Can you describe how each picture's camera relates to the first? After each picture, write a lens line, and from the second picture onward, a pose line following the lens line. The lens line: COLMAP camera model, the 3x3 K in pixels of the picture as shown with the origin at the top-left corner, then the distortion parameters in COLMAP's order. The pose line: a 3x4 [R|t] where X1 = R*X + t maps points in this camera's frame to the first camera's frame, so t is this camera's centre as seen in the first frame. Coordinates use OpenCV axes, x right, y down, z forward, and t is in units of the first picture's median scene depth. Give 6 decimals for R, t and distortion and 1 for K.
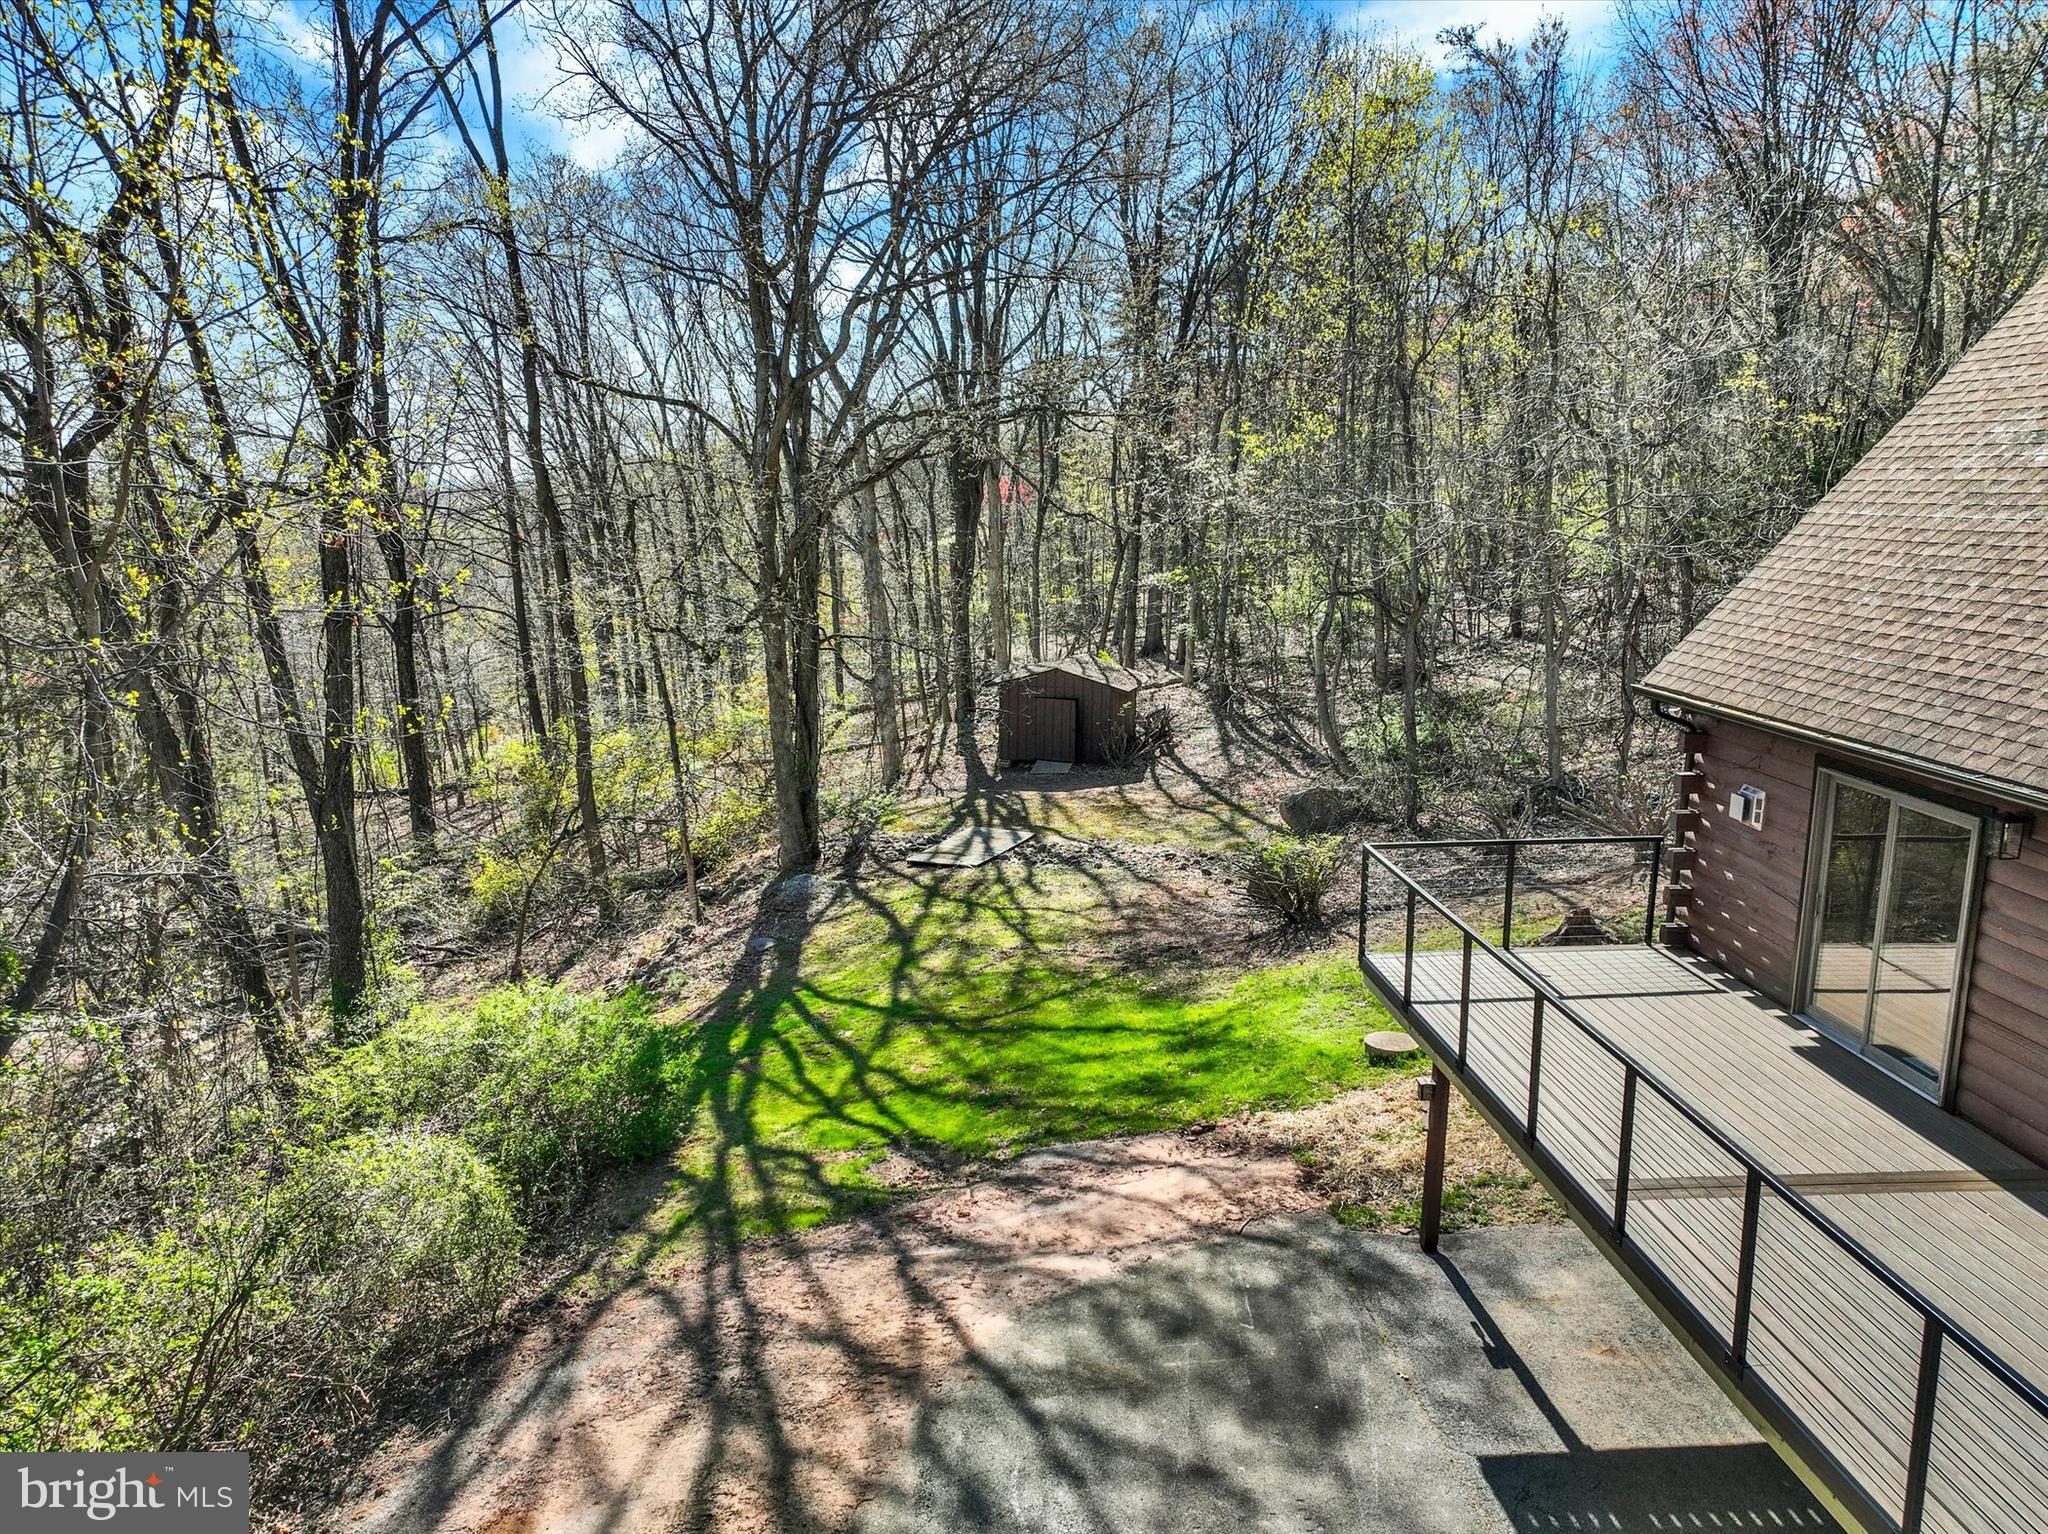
lens RADIAL K [[1491.7, 0, 972.1], [0, 1491.7, 754.9], [0, 0, 1]] dist [0.040061, -0.003198]
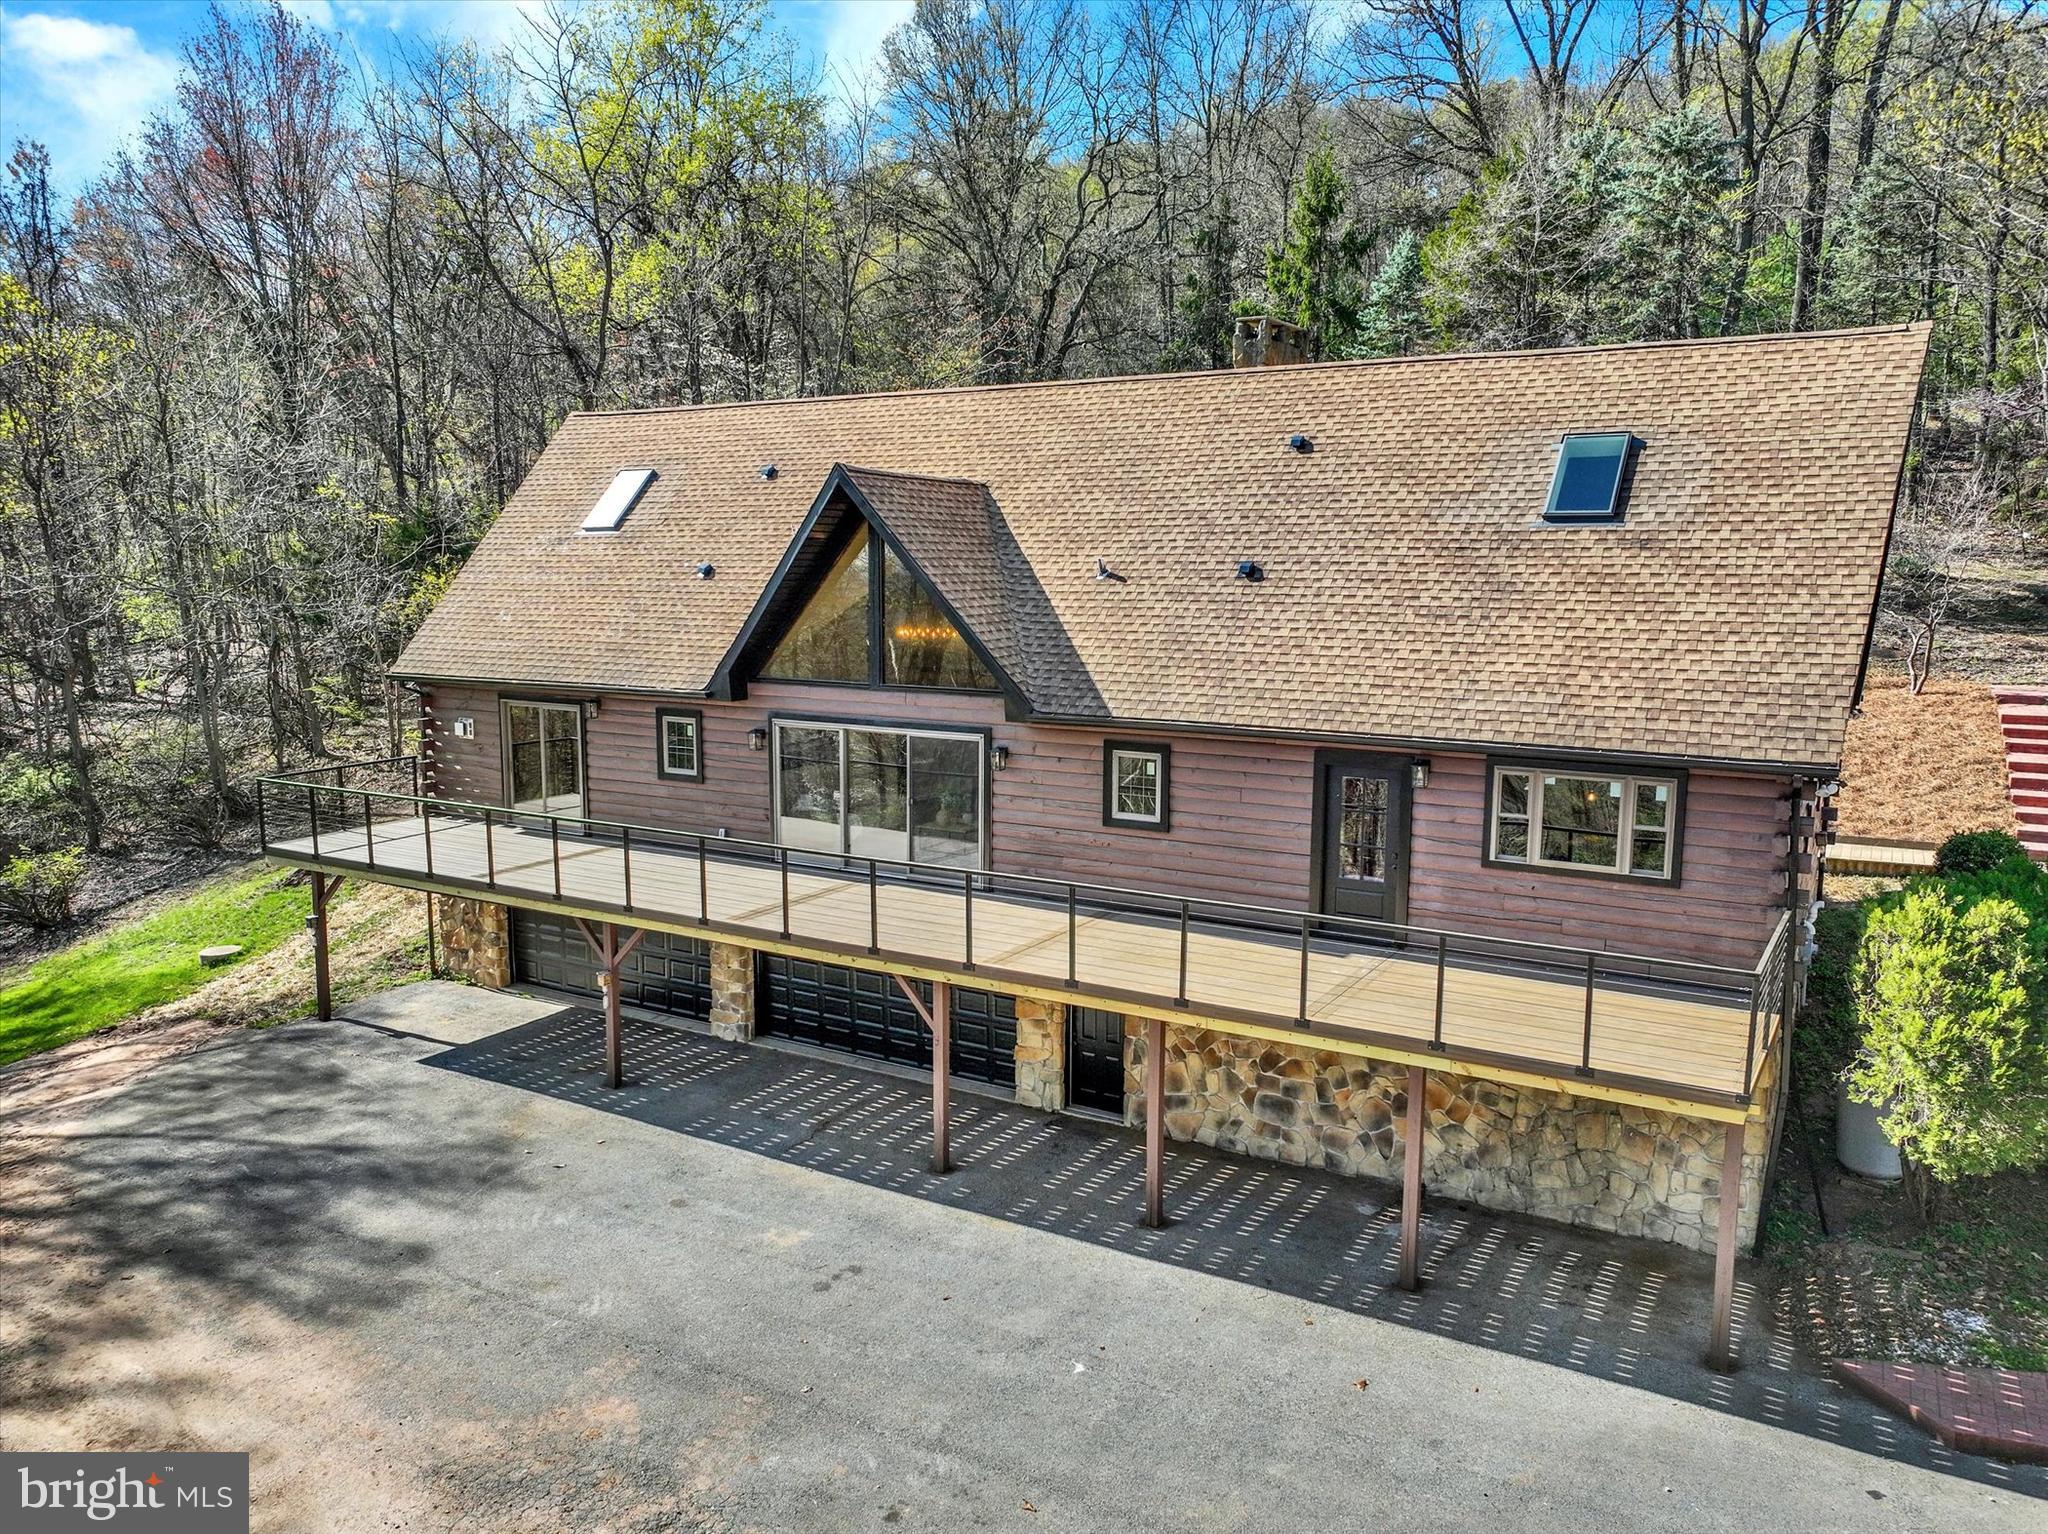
lens RADIAL K [[1491.7, 0, 1027.3], [0, 1491.7, 764.3], [0, 0, 1]] dist [0.040061, -0.003198]
pose [[0.558619, -0.112397, 0.821774, -0.649316], [0.148926, 0.988266, 0.033933, 0.121233], [-0.815945, 0.103428, 0.568803, -0.652344]]
